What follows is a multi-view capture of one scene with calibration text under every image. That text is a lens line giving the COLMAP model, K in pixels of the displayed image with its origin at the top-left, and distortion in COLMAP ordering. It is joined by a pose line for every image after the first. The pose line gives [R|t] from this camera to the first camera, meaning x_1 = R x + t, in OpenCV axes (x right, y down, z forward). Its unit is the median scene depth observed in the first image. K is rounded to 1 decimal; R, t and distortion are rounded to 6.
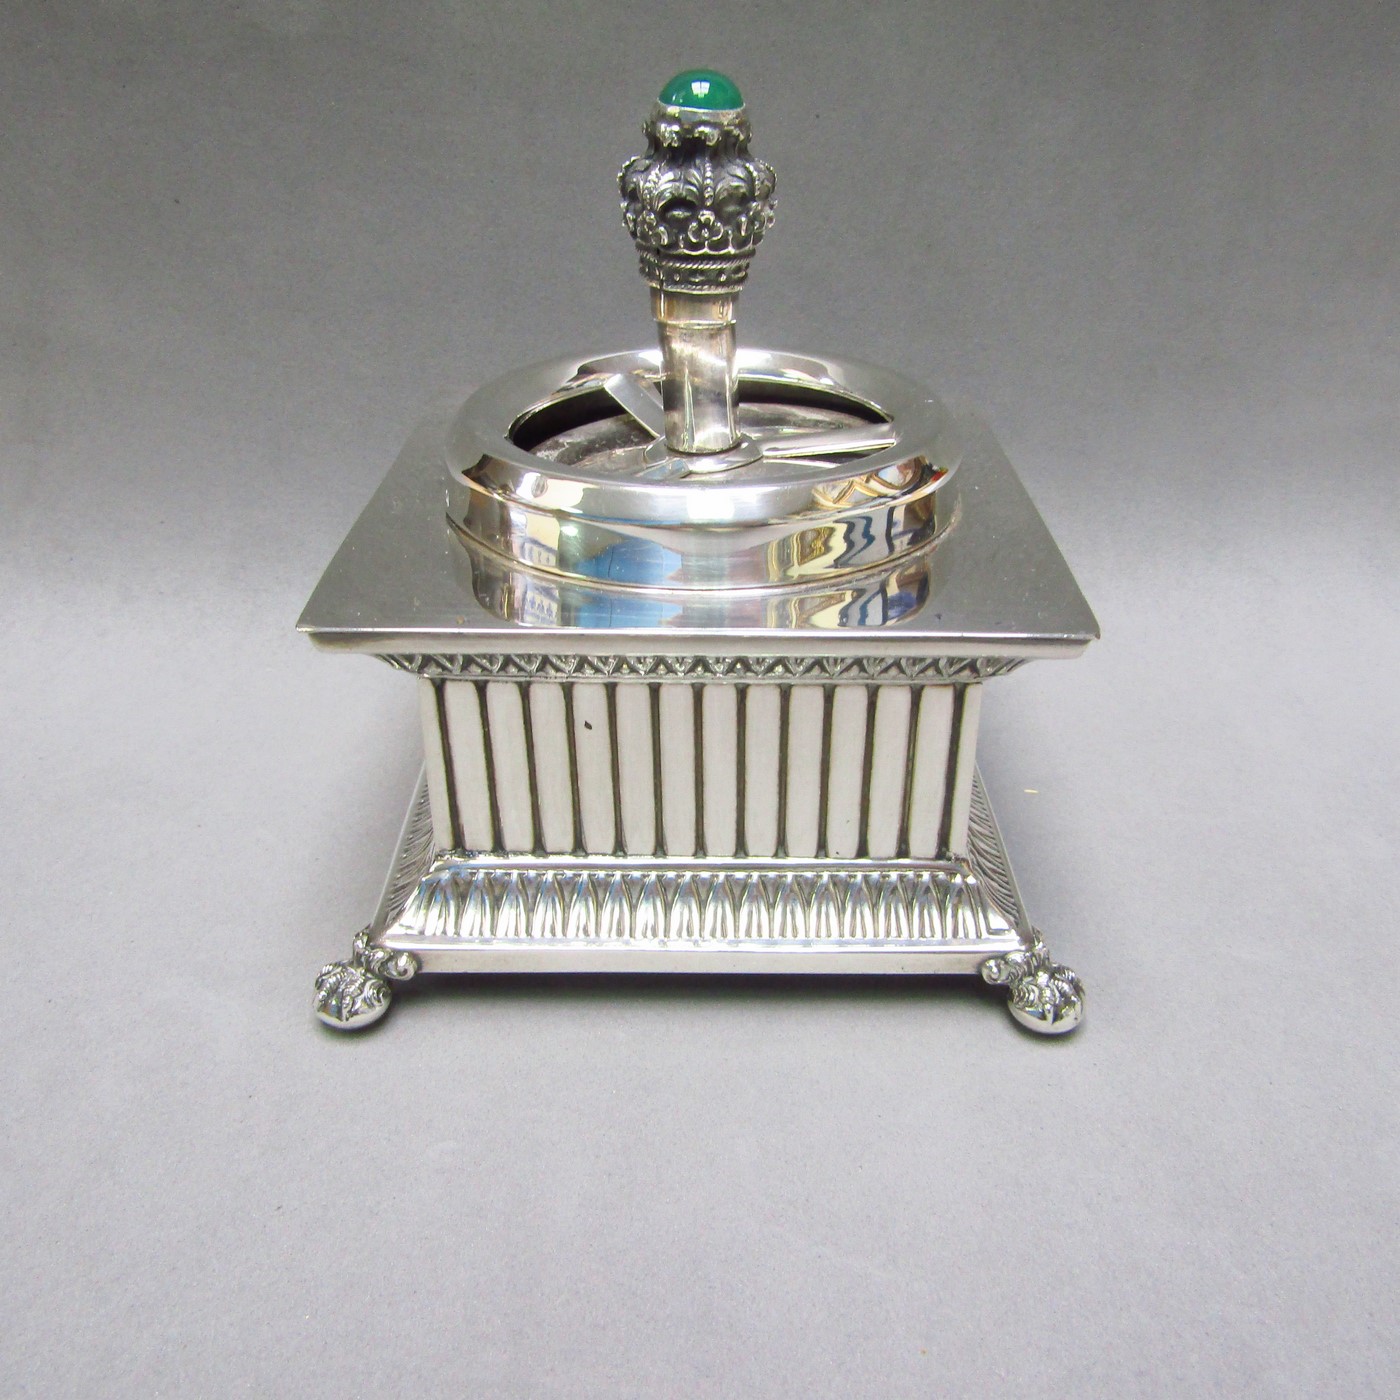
lens RADIAL K [[1302.7, 0, 698.4], [0, 1302.7, 698.4], [0, 0, 1]] dist [-0.006027, 0.000000]
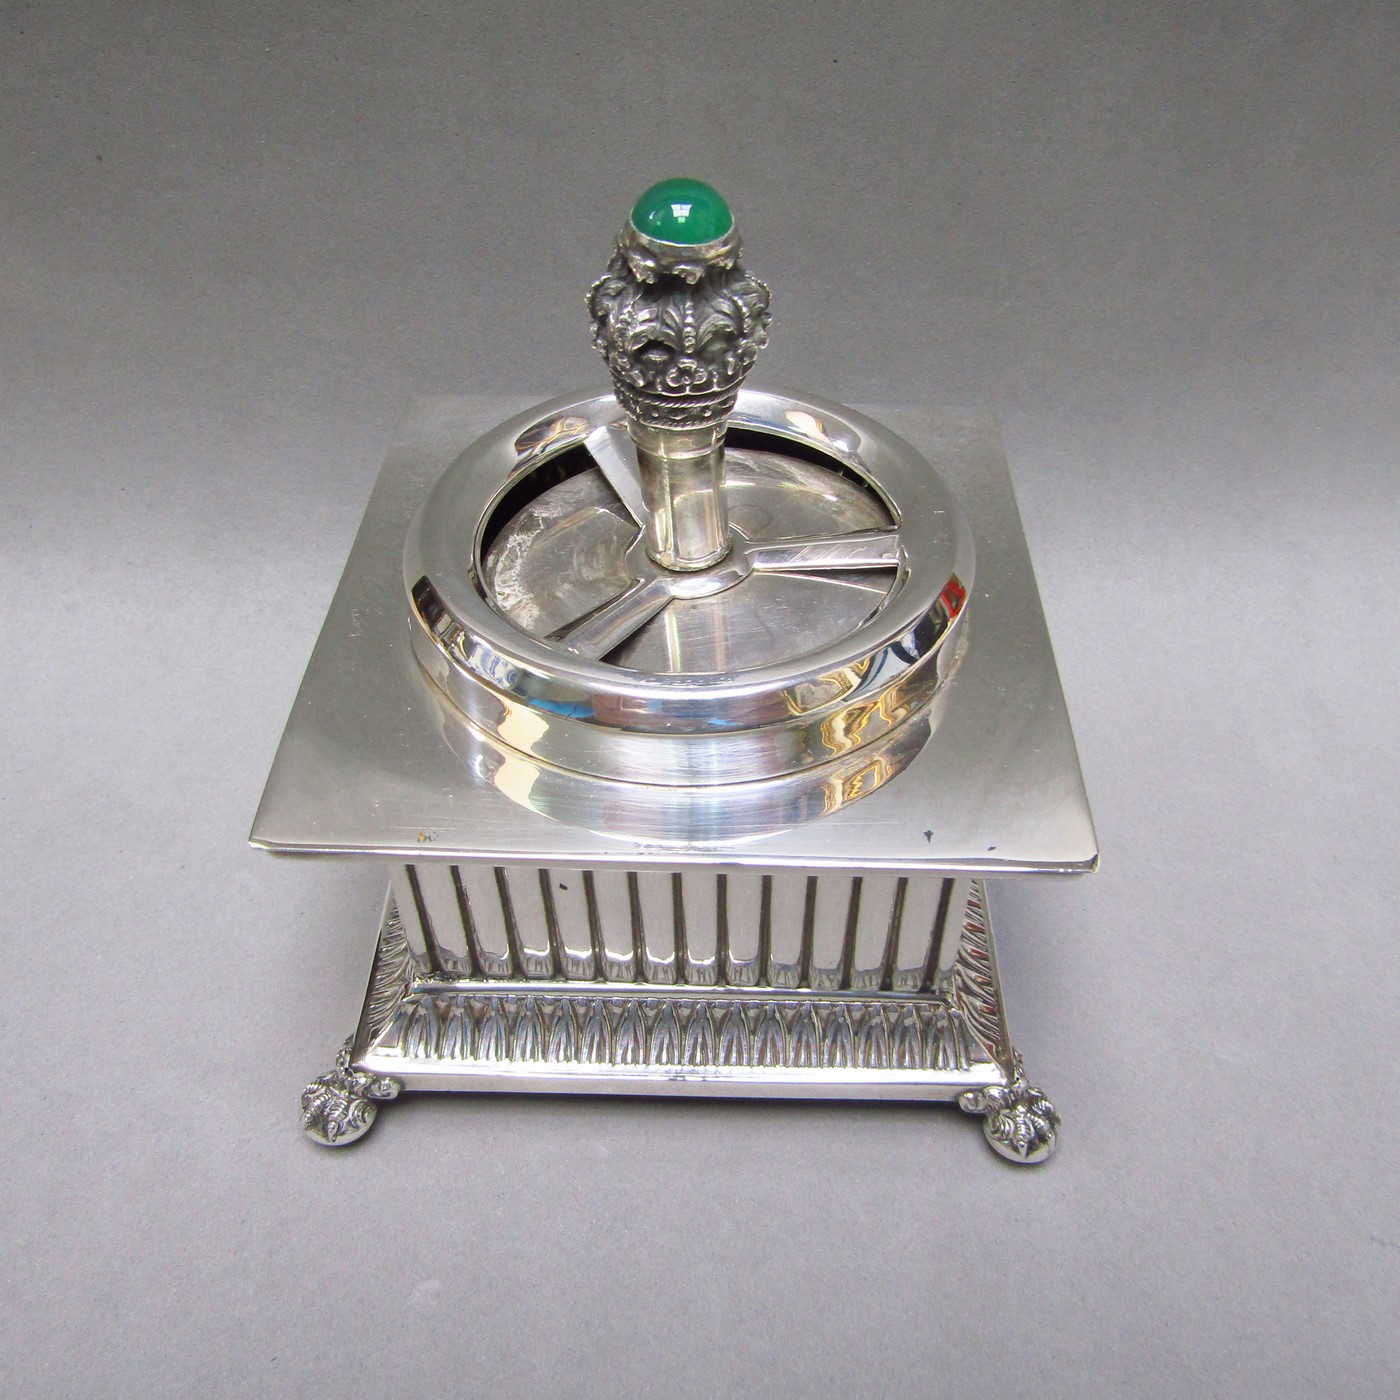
lens RADIAL K [[1302.7, 0, 700.8], [0, 1302.7, 697.4], [0, 0, 1]] dist [-0.006027, 0.000000]
pose [[0.999816, 0.013006, -0.014093, 0.029176], [-0.009189, 0.969928, 0.243220, -0.350609], [0.016832, -0.243046, 0.969869, 0.100470]]
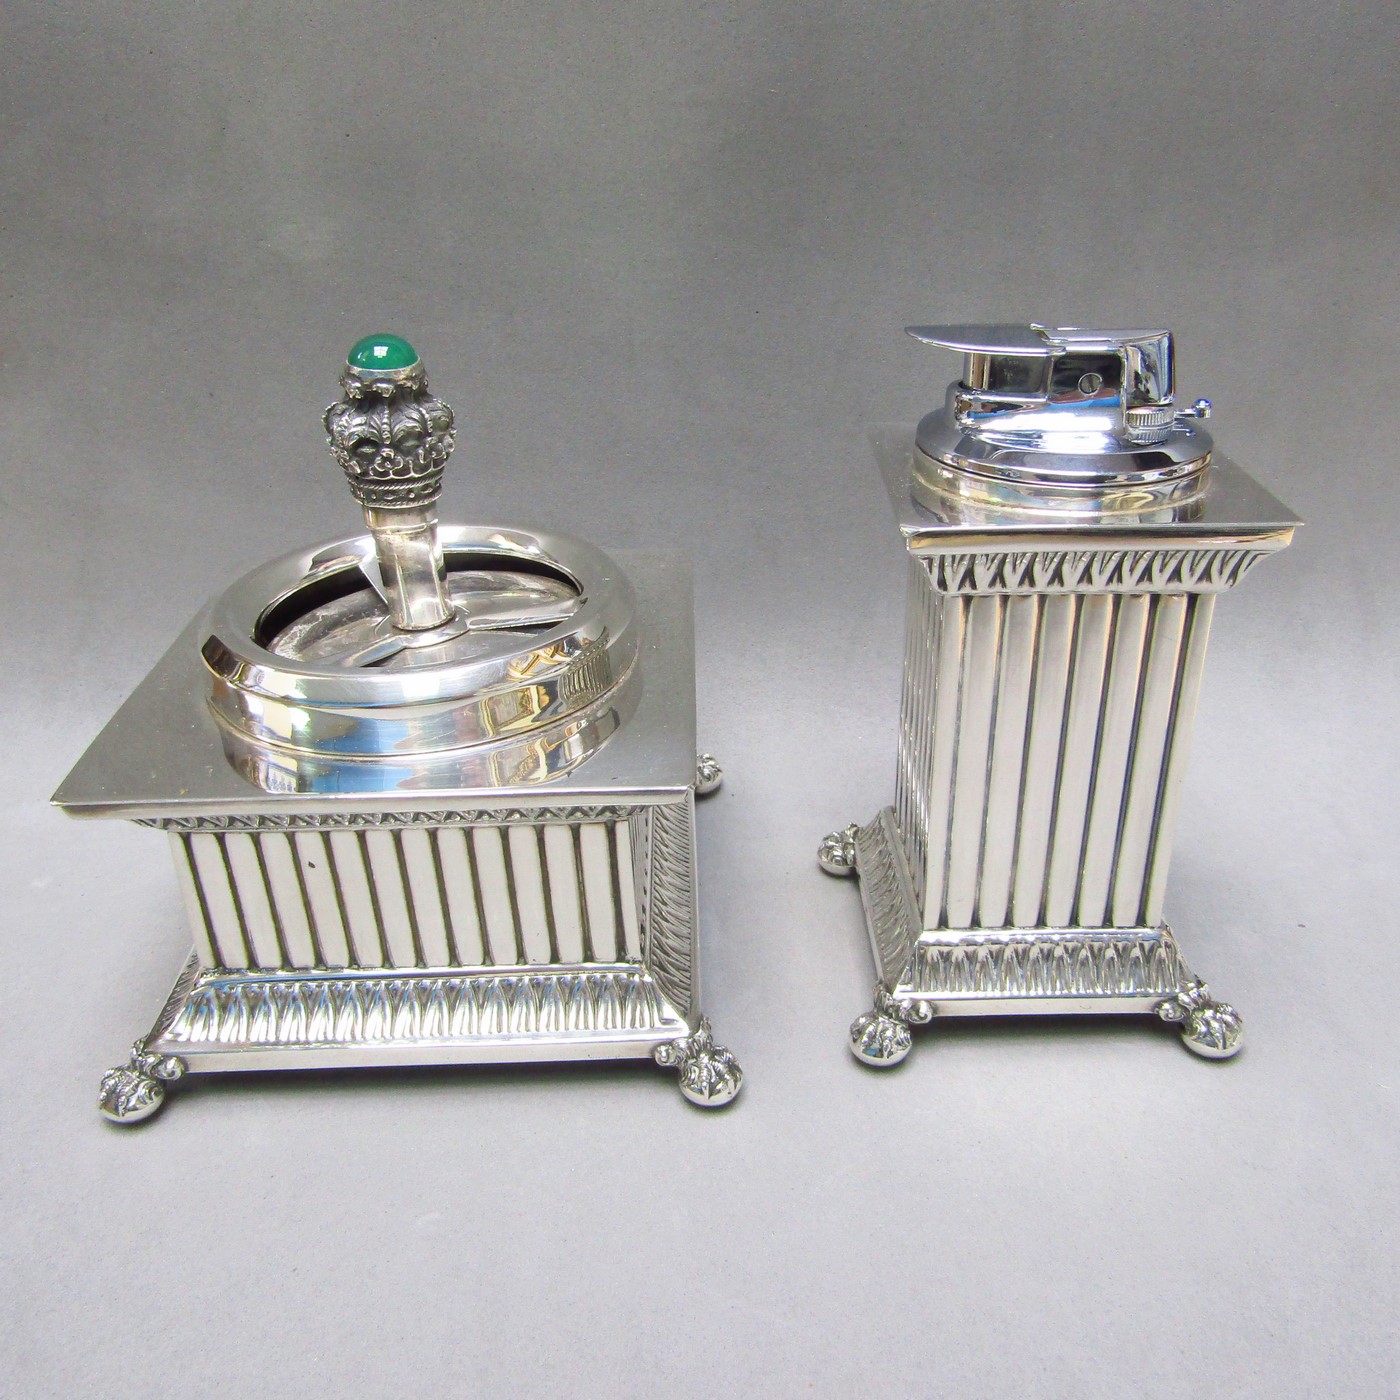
lens RADIAL K [[1302.7, 0, 695.8], [0, 1302.7, 699.6], [0, 0, 1]] dist [-0.006027, 0.000000]
pose [[0.999365, -0.035452, 0.003563, 0.274814], [0.035556, 0.998746, -0.035238, -0.077791], [-0.002309, 0.035343, 0.999373, -0.221012]]
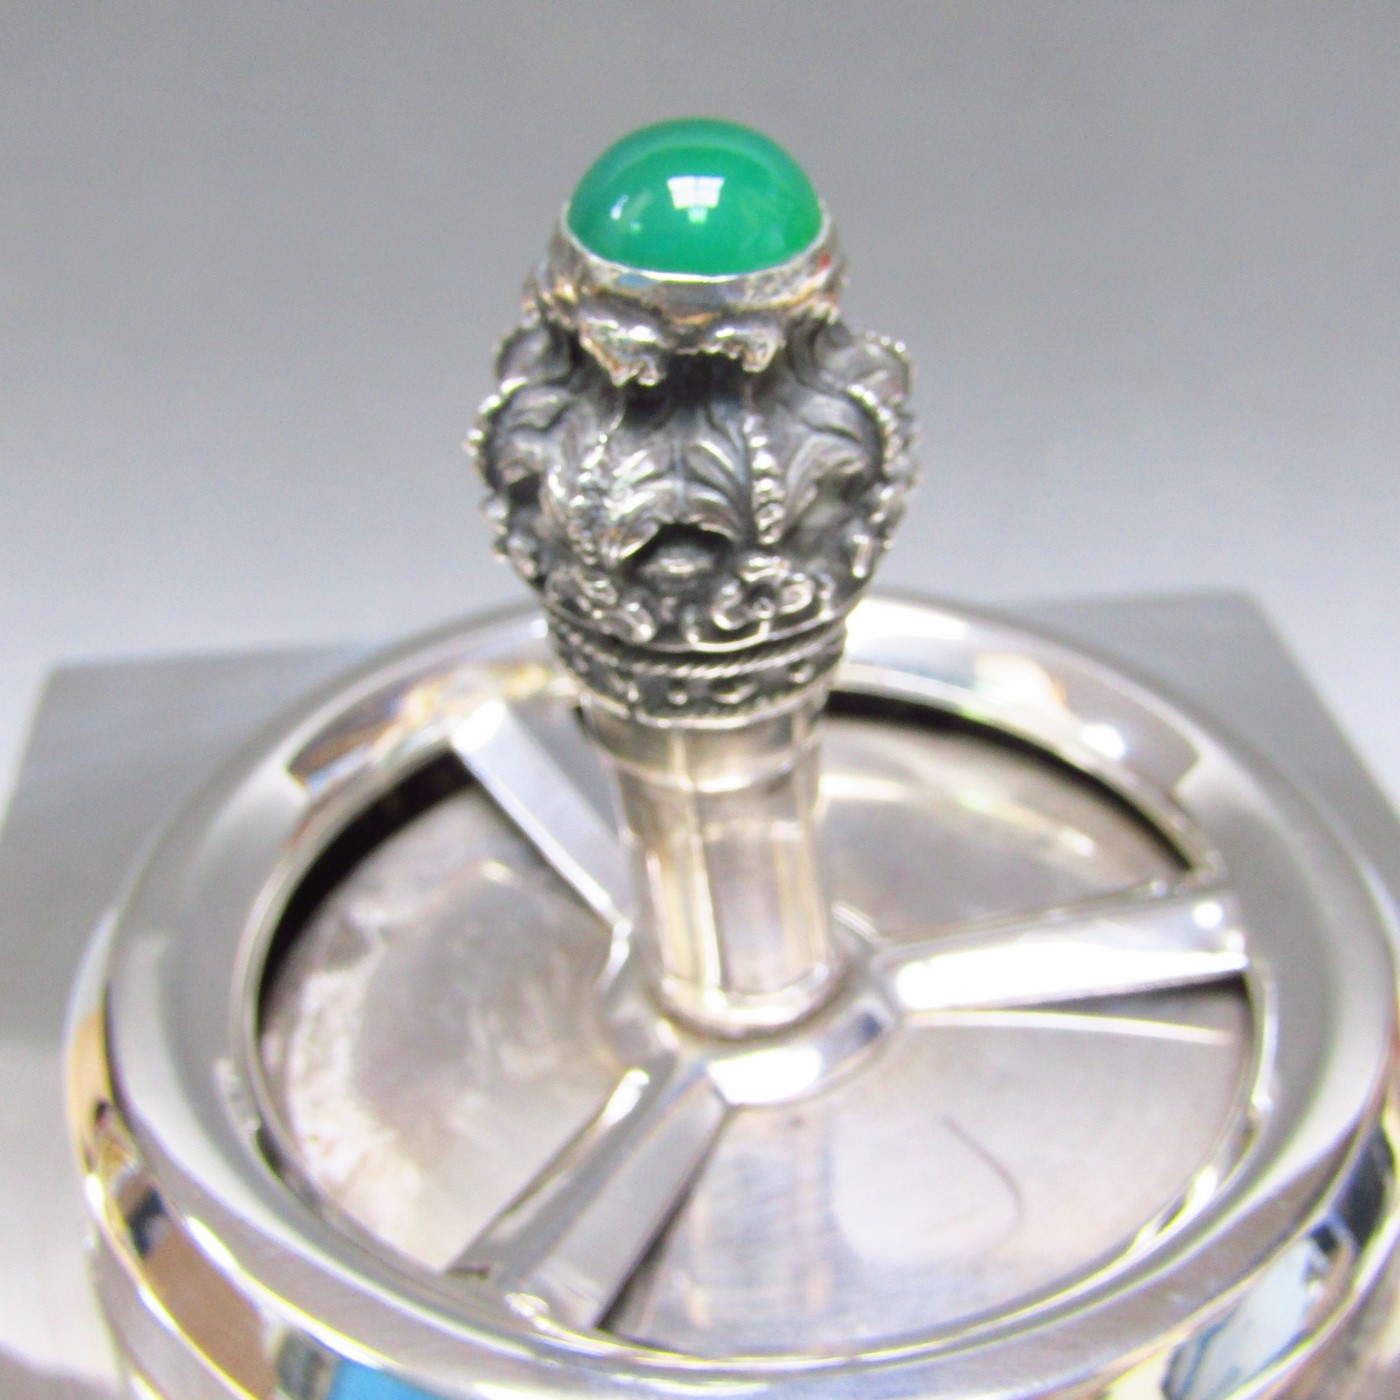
lens RADIAL K [[1930.1, 0, 707.2], [0, 1930.1, 686.5], [0, 0, 1]] dist [-0.032932, 0.000000]
pose [[0.982933, -0.148072, 0.109164, -0.064632], [0.135187, 0.983856, 0.117266, -0.384376], [-0.124766, -0.100507, 0.987083, 0.484688]]
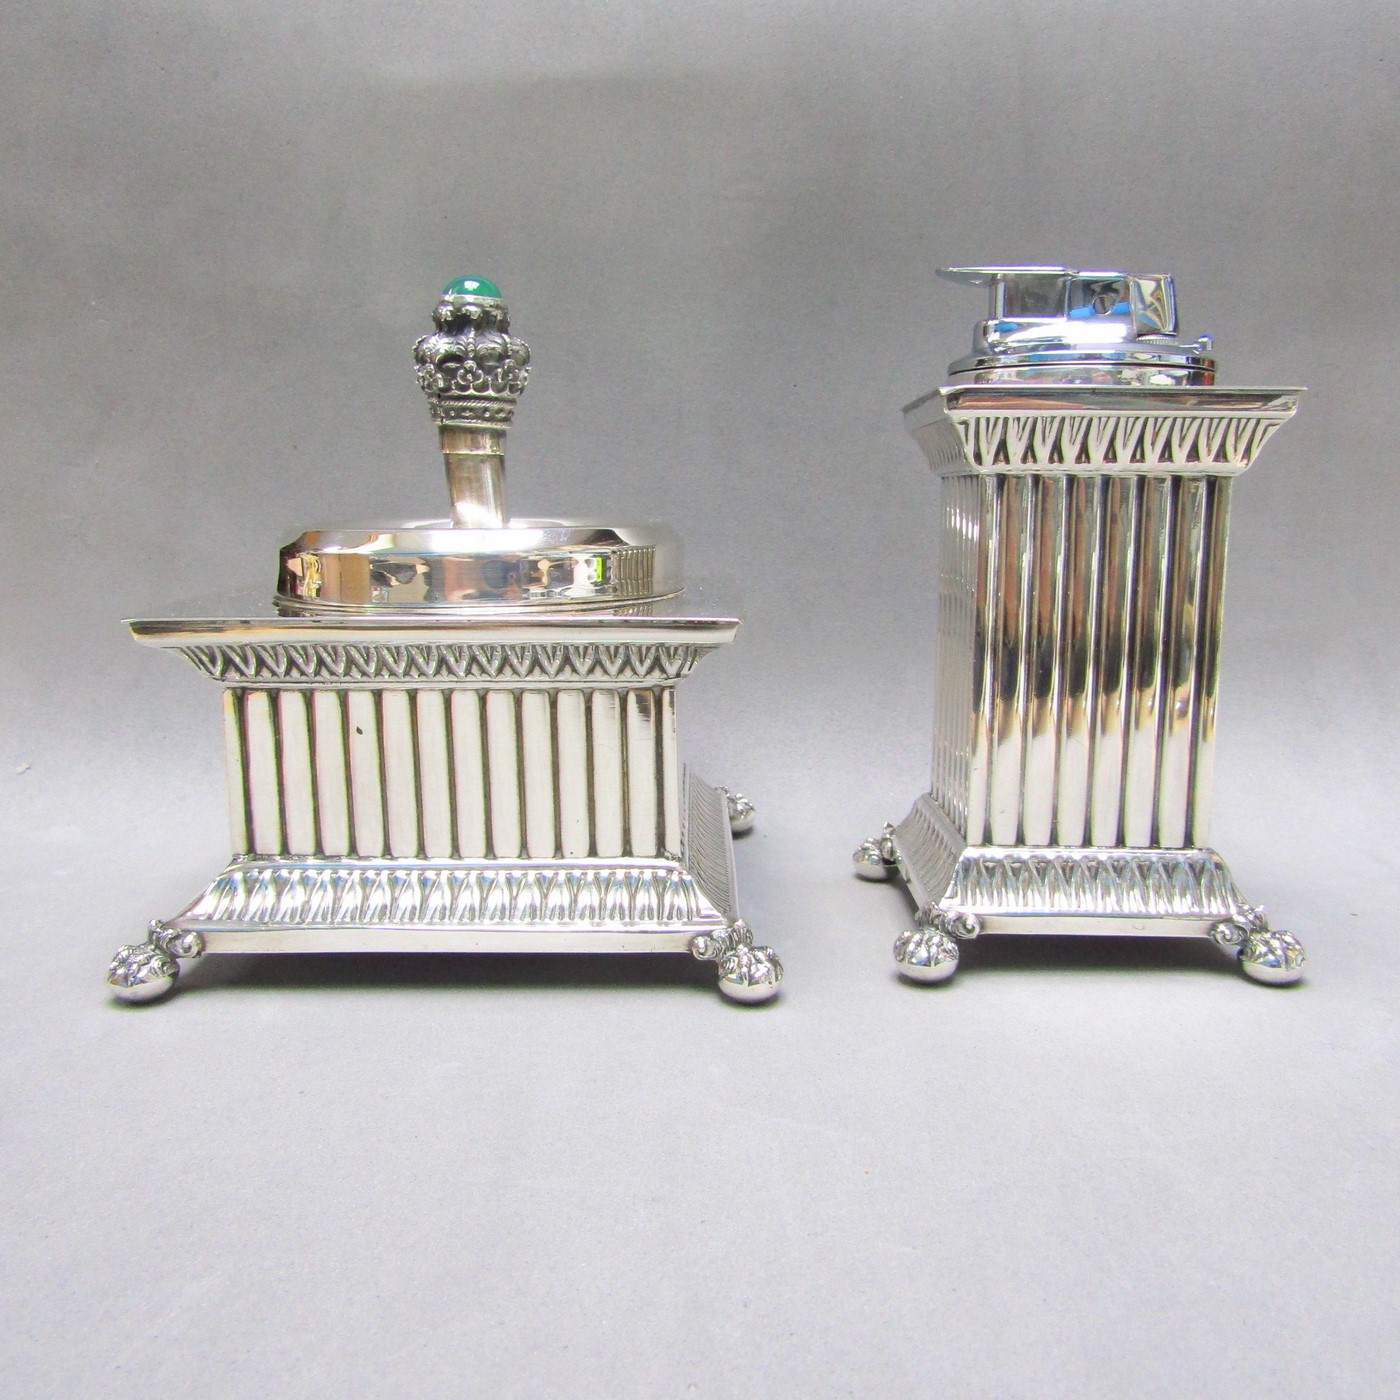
lens RADIAL K [[1302.7, 0, 696.6], [0, 1302.7, 705.8], [0, 0, 1]] dist [-0.006027, 0.000000]
pose [[0.999980, -0.003856, 0.005107, 0.226568], [0.005358, 0.940854, -0.338769, 0.415625], [-0.003498, 0.338789, 0.940856, -0.163002]]
